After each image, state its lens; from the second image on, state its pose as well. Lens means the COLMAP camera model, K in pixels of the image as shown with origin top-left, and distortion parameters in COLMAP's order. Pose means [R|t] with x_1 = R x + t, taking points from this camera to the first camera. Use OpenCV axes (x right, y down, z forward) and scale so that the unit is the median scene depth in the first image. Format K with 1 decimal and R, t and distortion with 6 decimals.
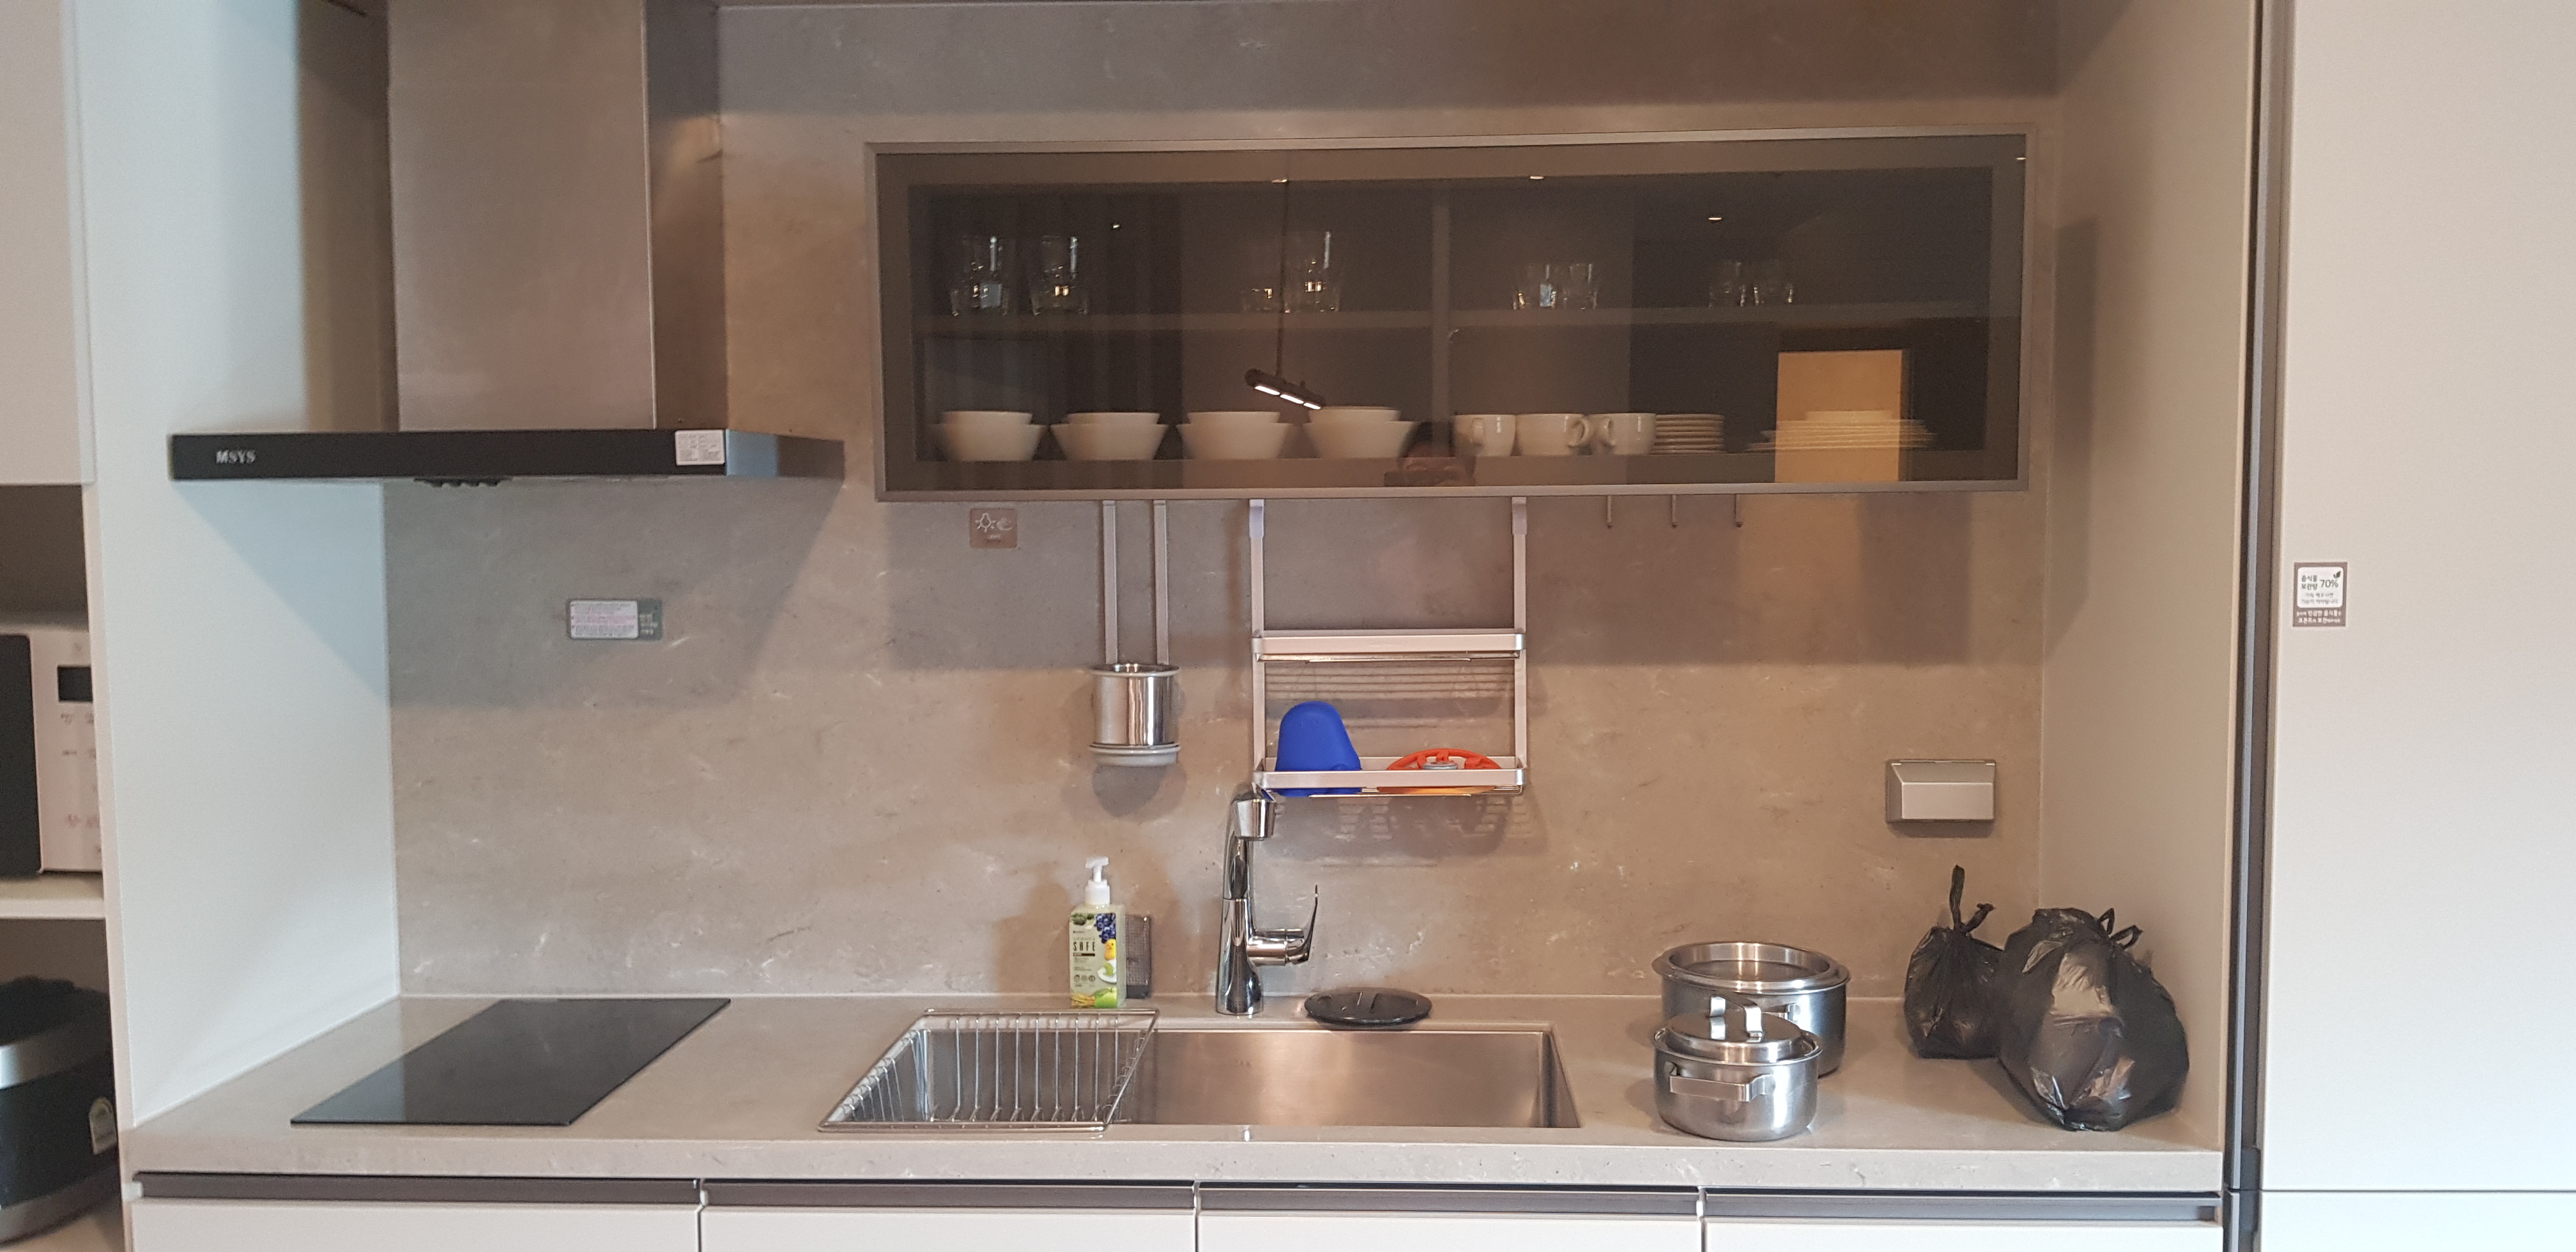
lens RADIAL K [[1988.4, 0, 1315.9], [0, 1988.4, 640.2], [0, 0, 1]] dist [0.073959, -0.162189]
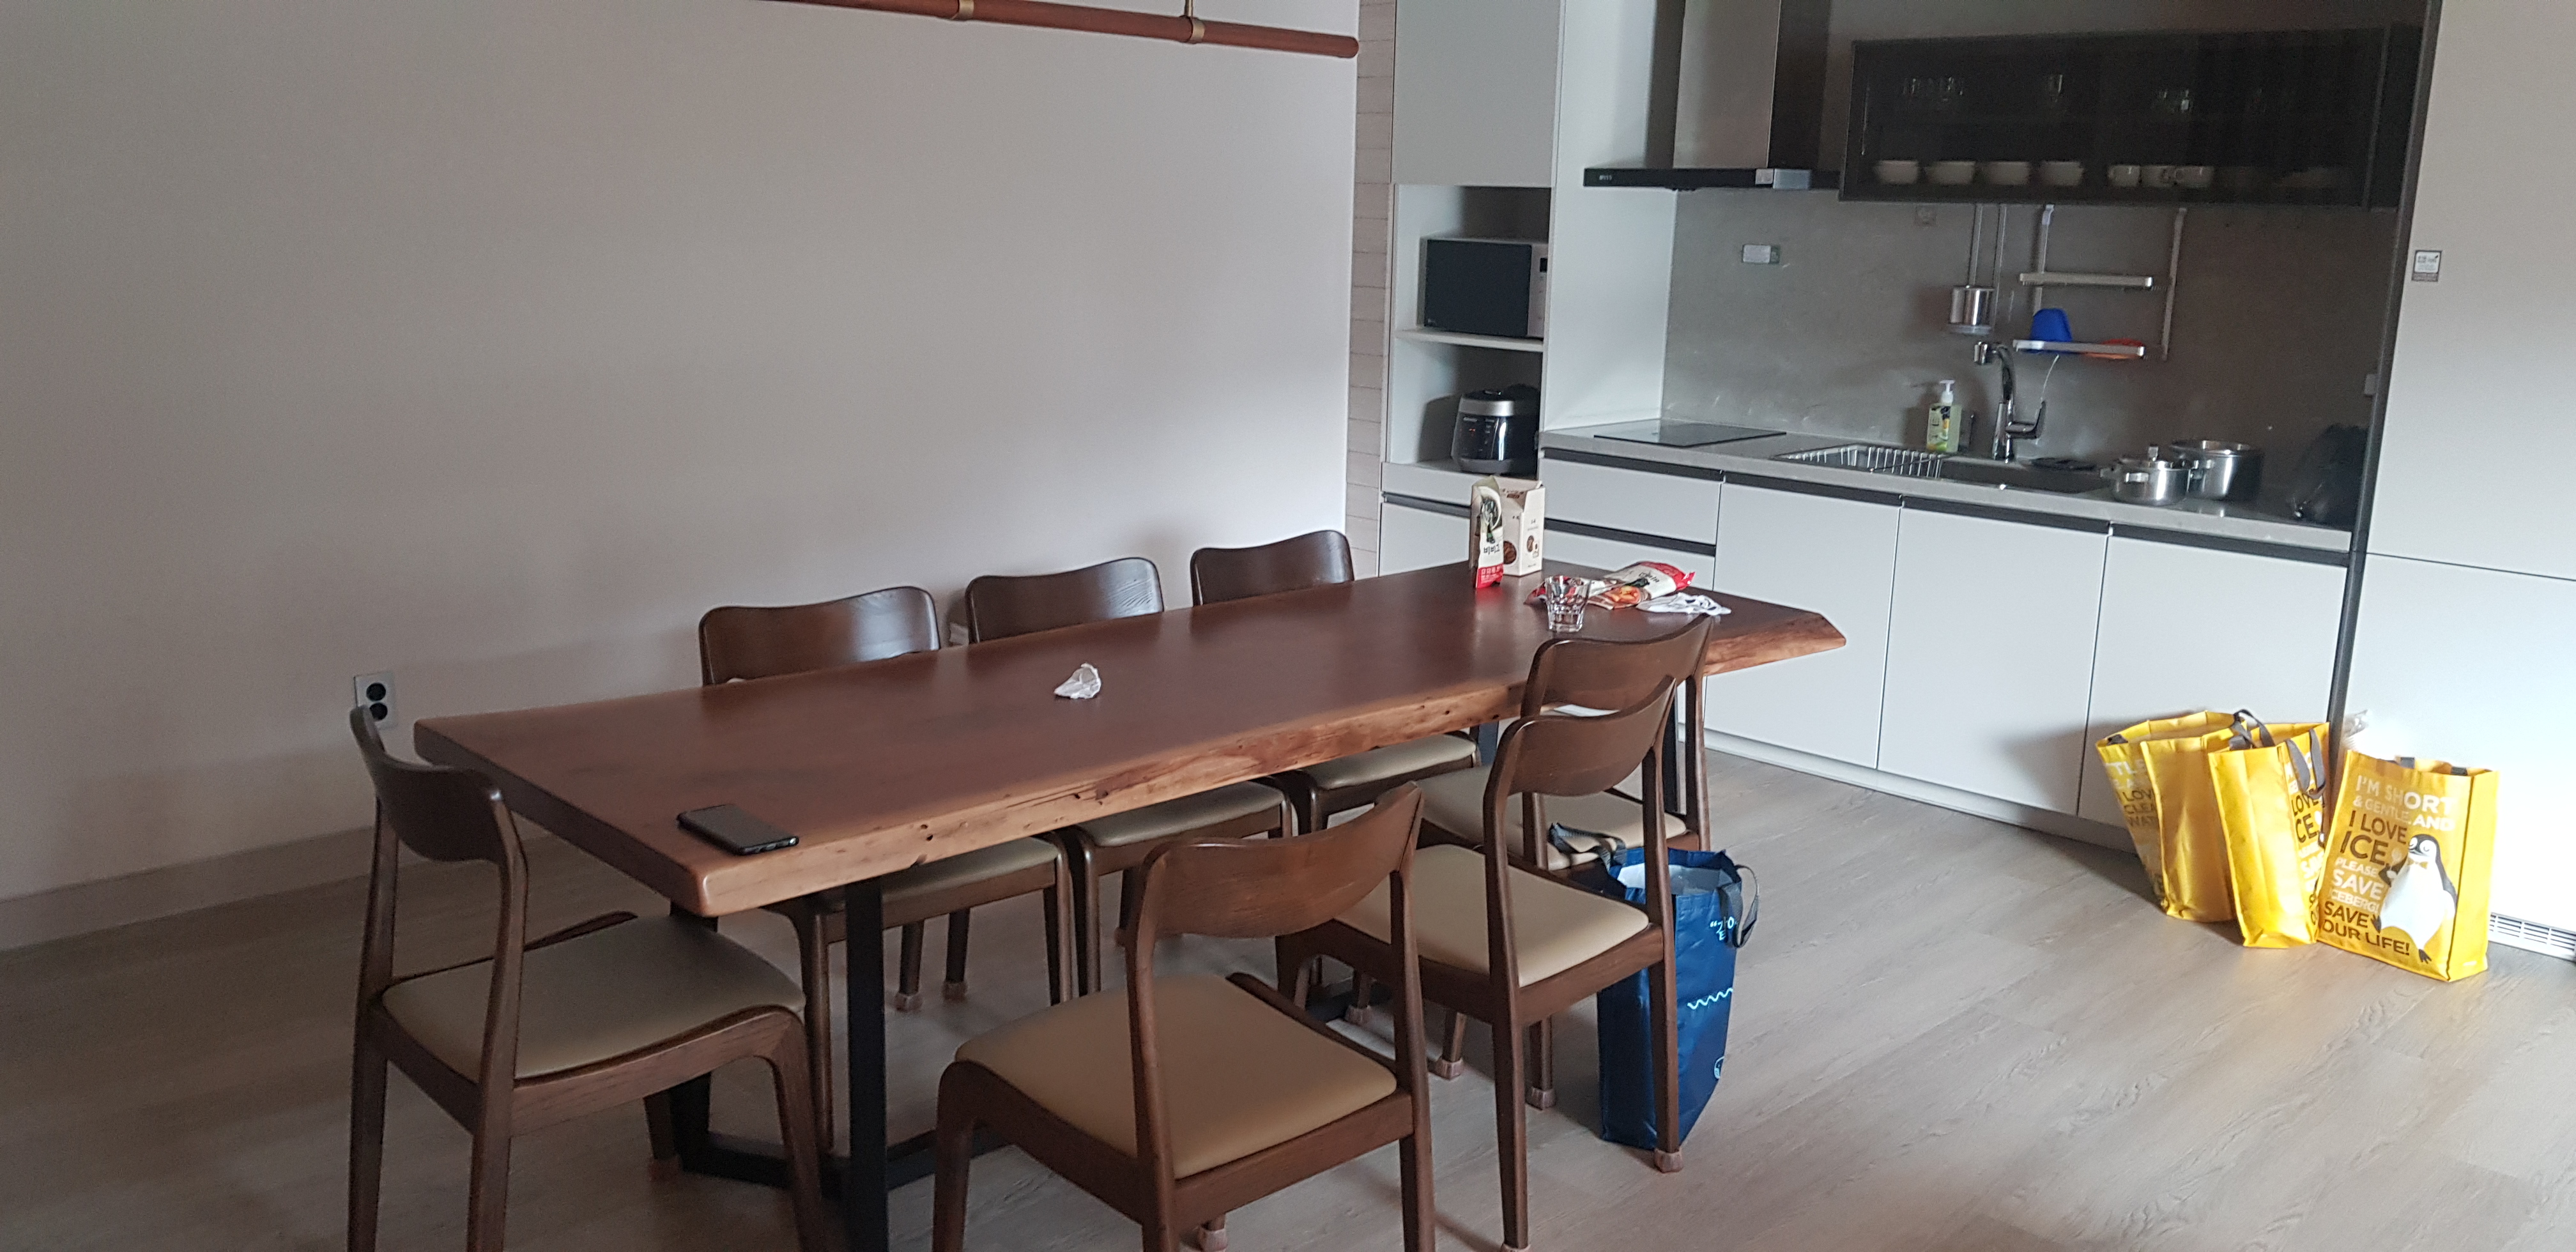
lens RADIAL K [[1988.4, 0, 1315.9], [0, 1988.4, 640.2], [0, 0, 1]] dist [0.073959, -0.162189]
pose [[0.739094, 0.170170, -0.651753, 0.879762], [-0.073448, 0.982154, 0.173146, 0.068781], [0.669586, -0.080101, 0.738402, -1.091771]]
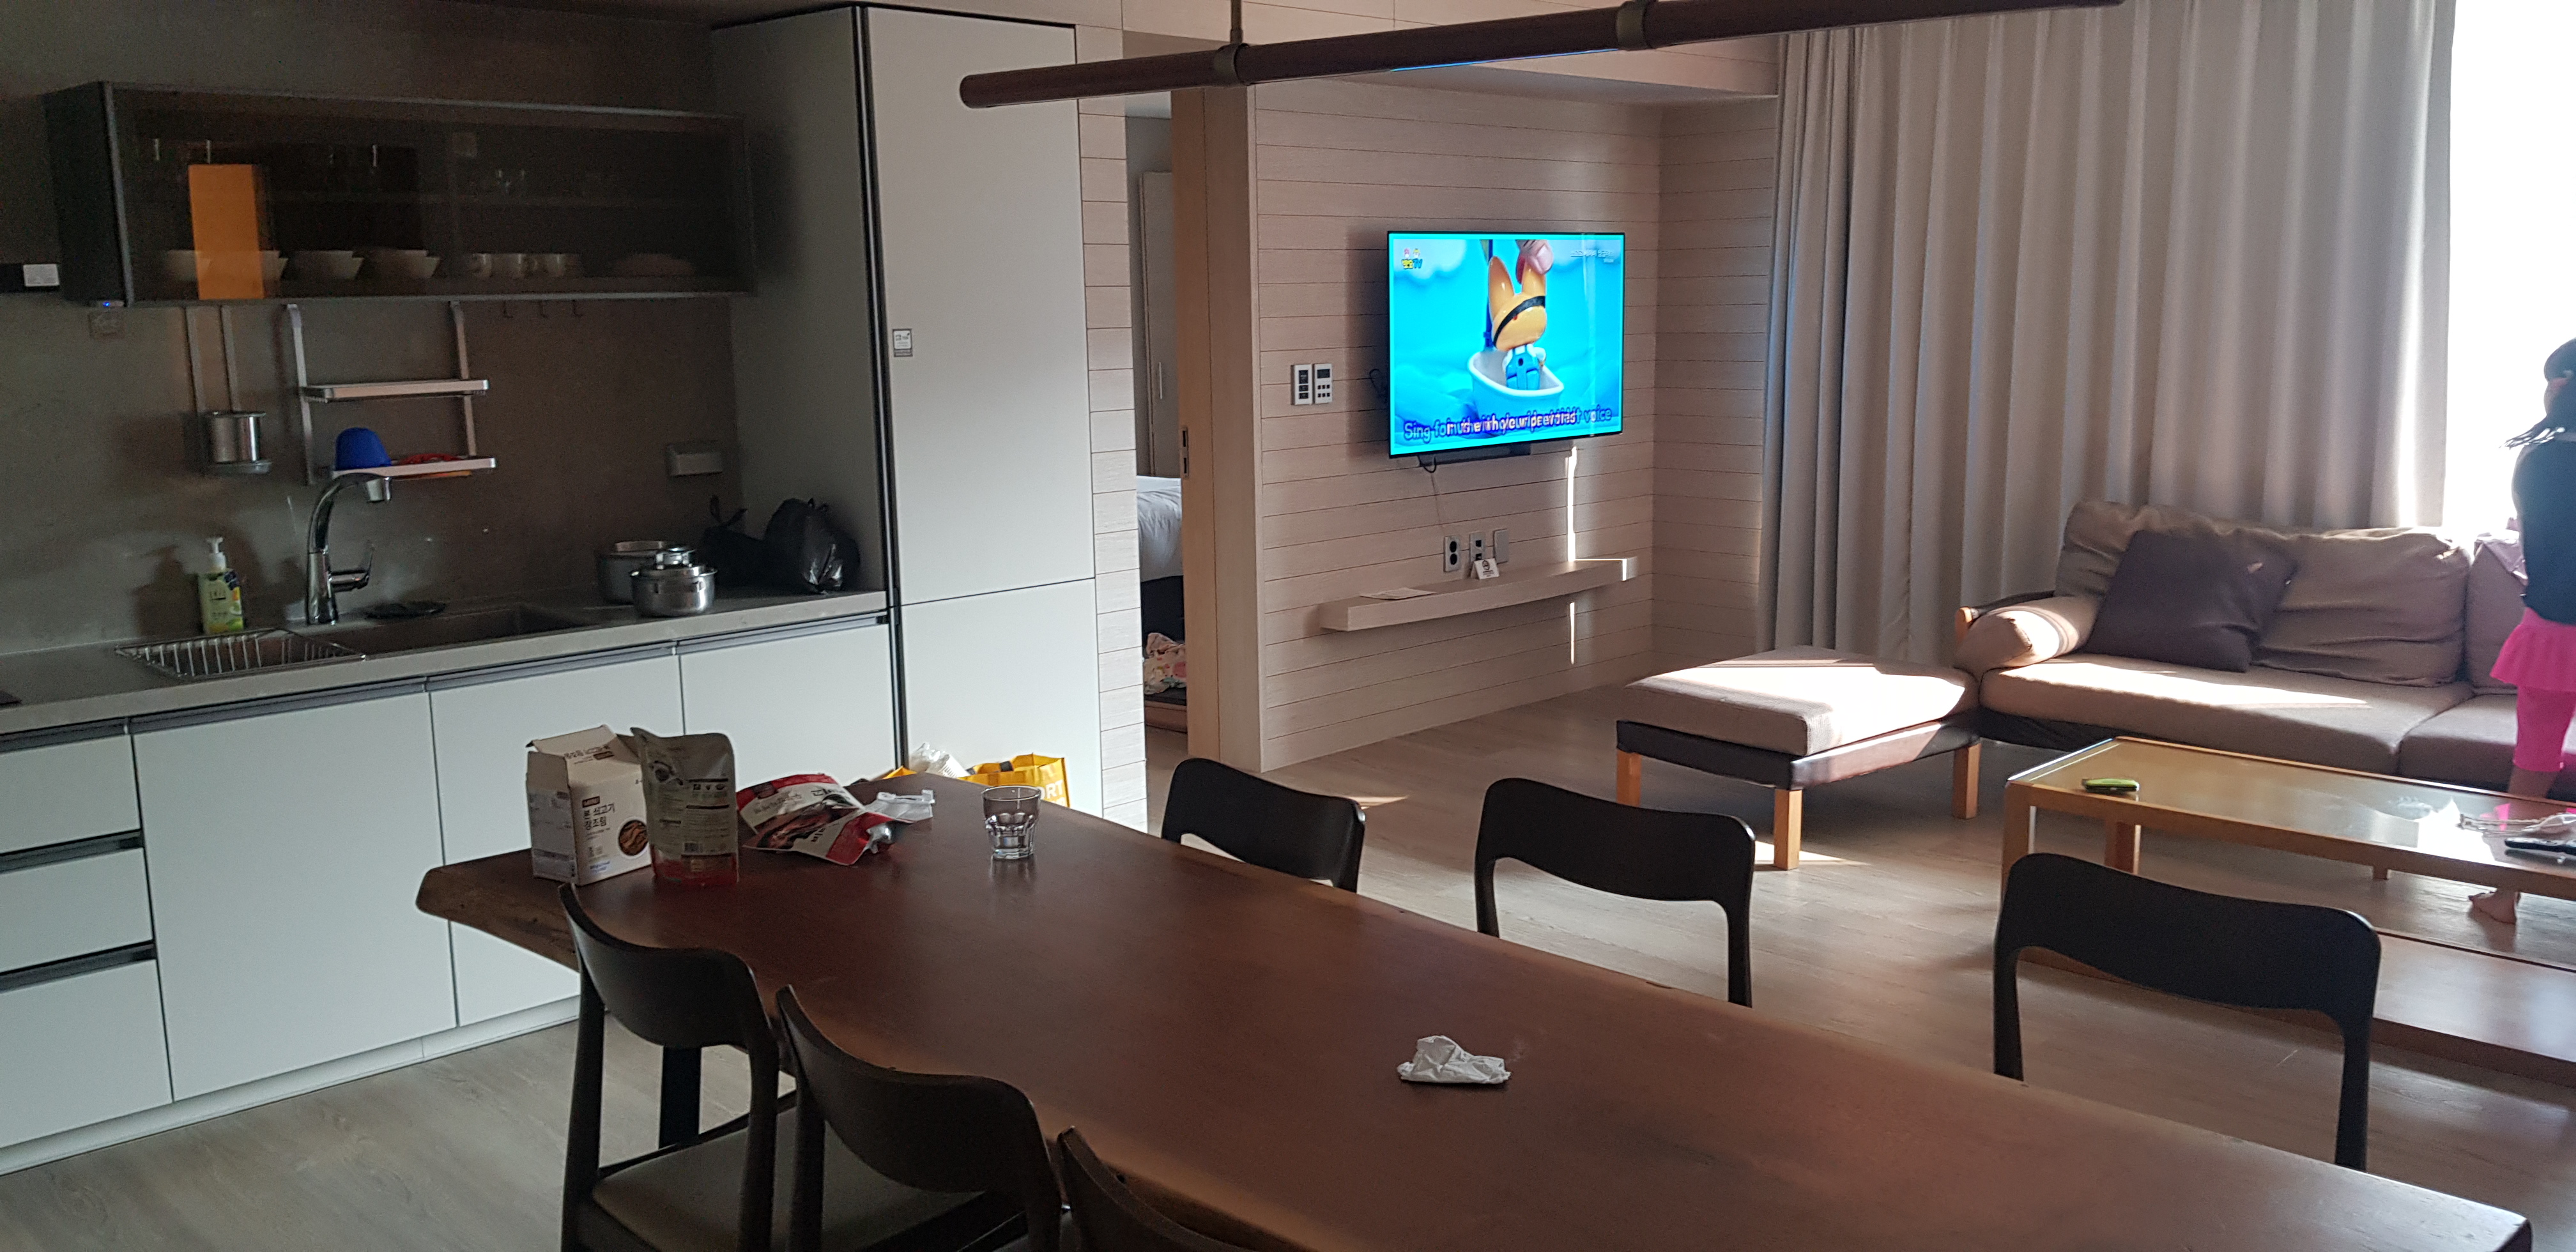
lens RADIAL K [[1988.4, 0, 1315.9], [0, 1988.4, 640.2], [0, 0, 1]] dist [0.073959, -0.162189]
pose [[0.665677, -0.130364, 0.734765, -0.758620], [0.059720, 0.990771, 0.121681, 0.053862], [-0.743847, -0.037119, 0.667319, -0.746227]]
